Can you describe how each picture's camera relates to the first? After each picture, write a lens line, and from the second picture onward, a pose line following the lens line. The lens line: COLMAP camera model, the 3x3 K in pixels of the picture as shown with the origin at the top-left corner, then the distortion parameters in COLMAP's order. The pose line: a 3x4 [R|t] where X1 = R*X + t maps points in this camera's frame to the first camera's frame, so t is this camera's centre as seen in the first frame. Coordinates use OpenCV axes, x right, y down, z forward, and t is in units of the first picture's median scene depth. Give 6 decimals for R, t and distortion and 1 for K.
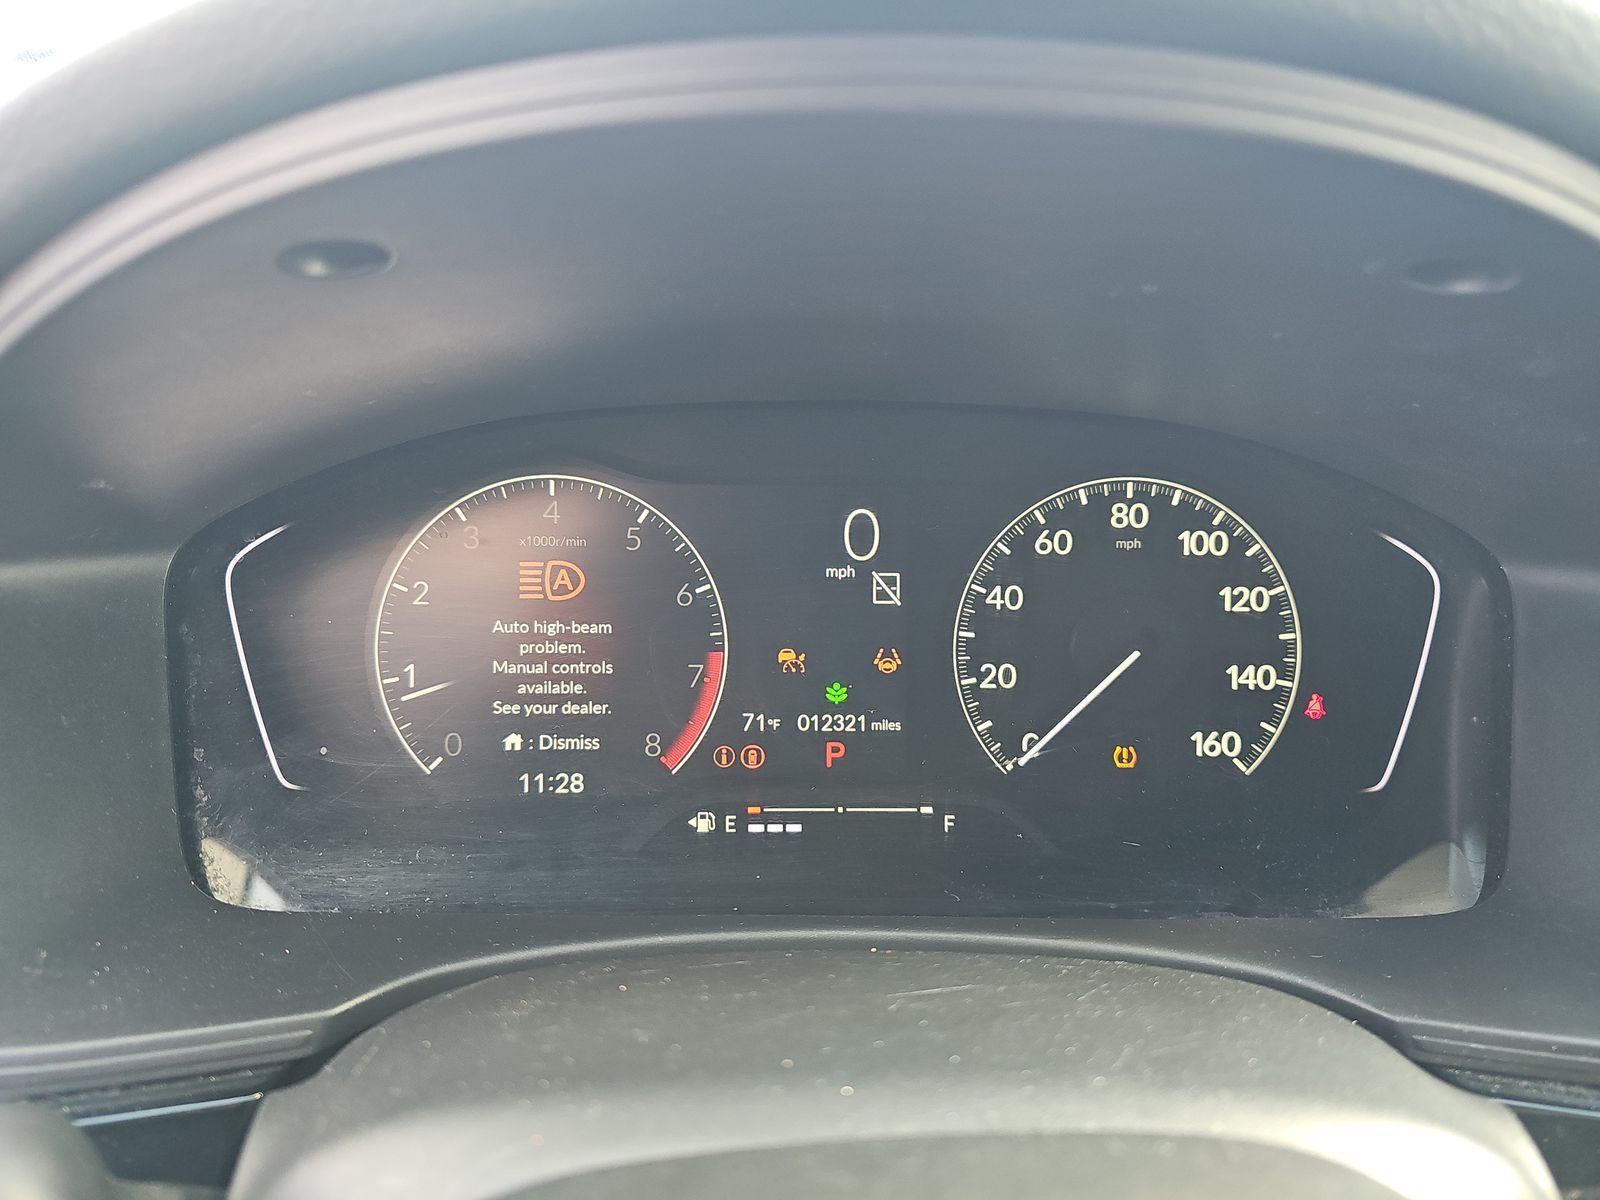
lens RADIAL K [[1082.2, 0, 804.8], [0, 1082.2, 582.1], [0, 0, 1]] dist [0.035903, 0.000747]
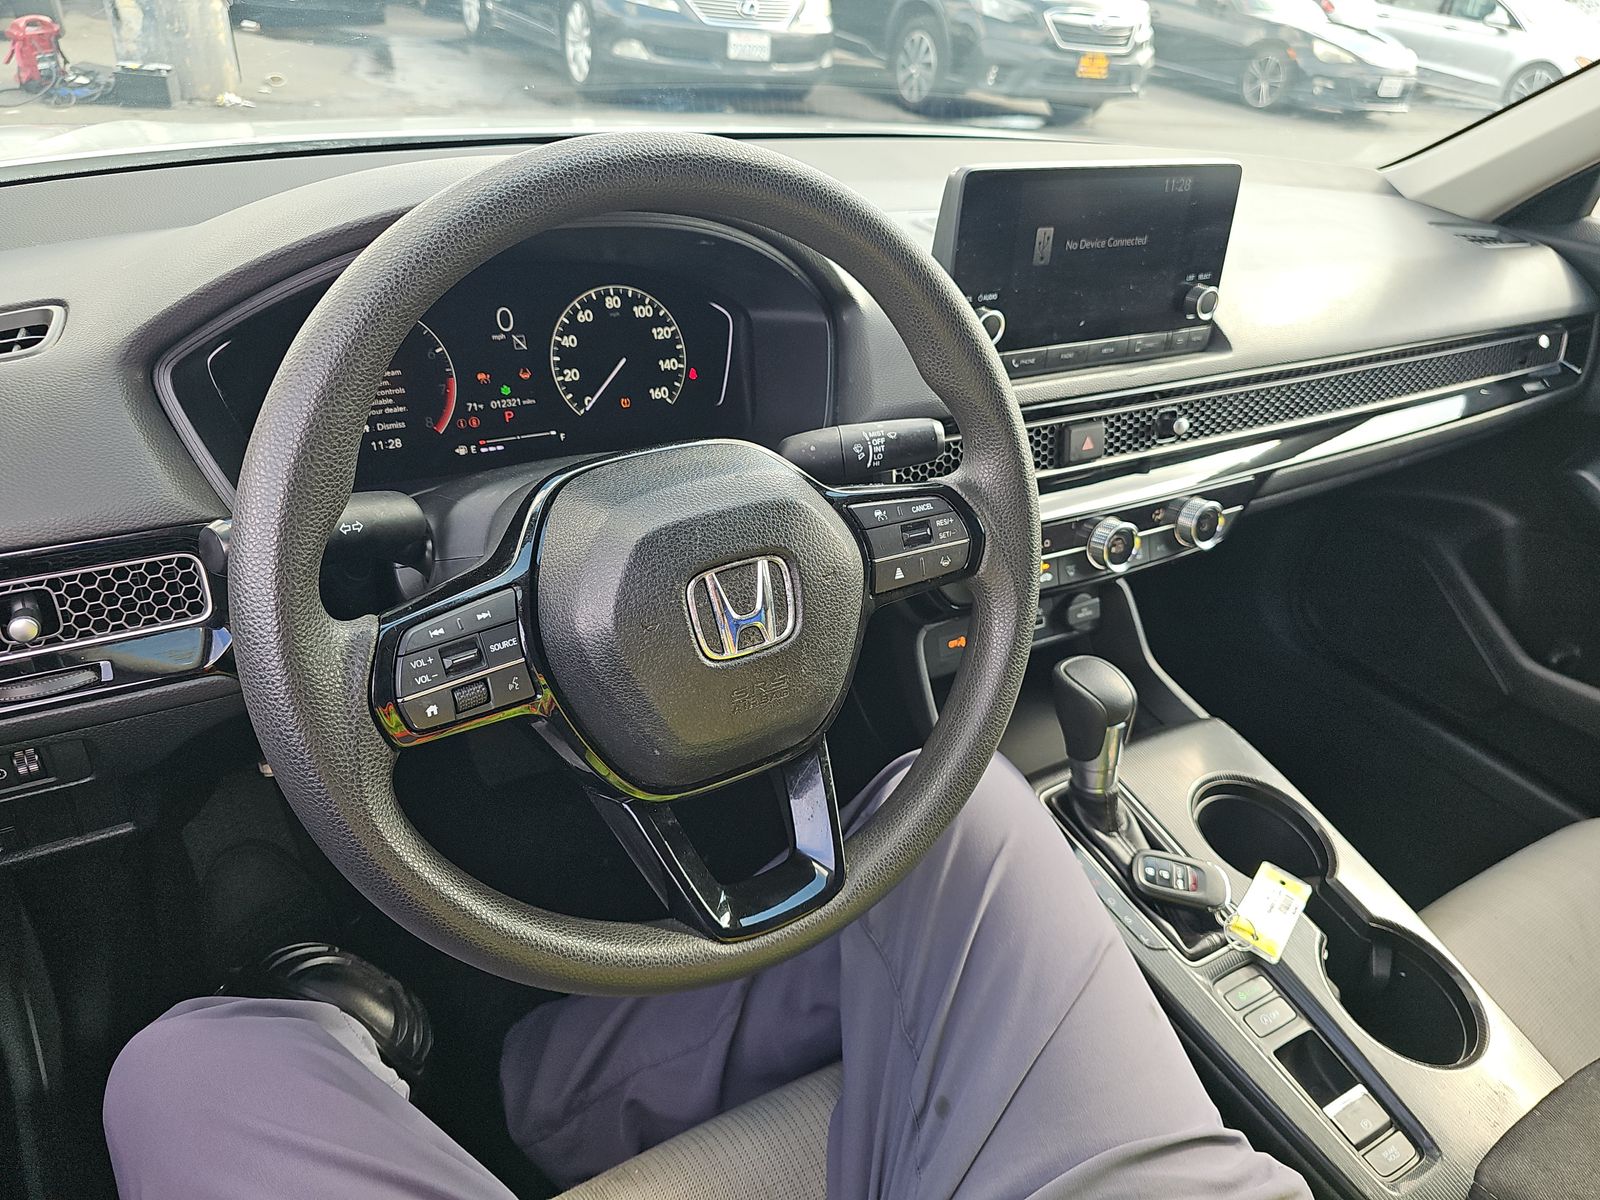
lens RADIAL K [[1082.2, 0, 804.8], [0, 1082.2, 582.1], [0, 0, 1]] dist [0.035903, 0.000747]
pose [[0.870697, -0.199272, 0.449641, -0.548139], [0.110935, 0.970253, 0.215180, 0.071989], [-0.479145, -0.137476, 0.866903, -1.407769]]
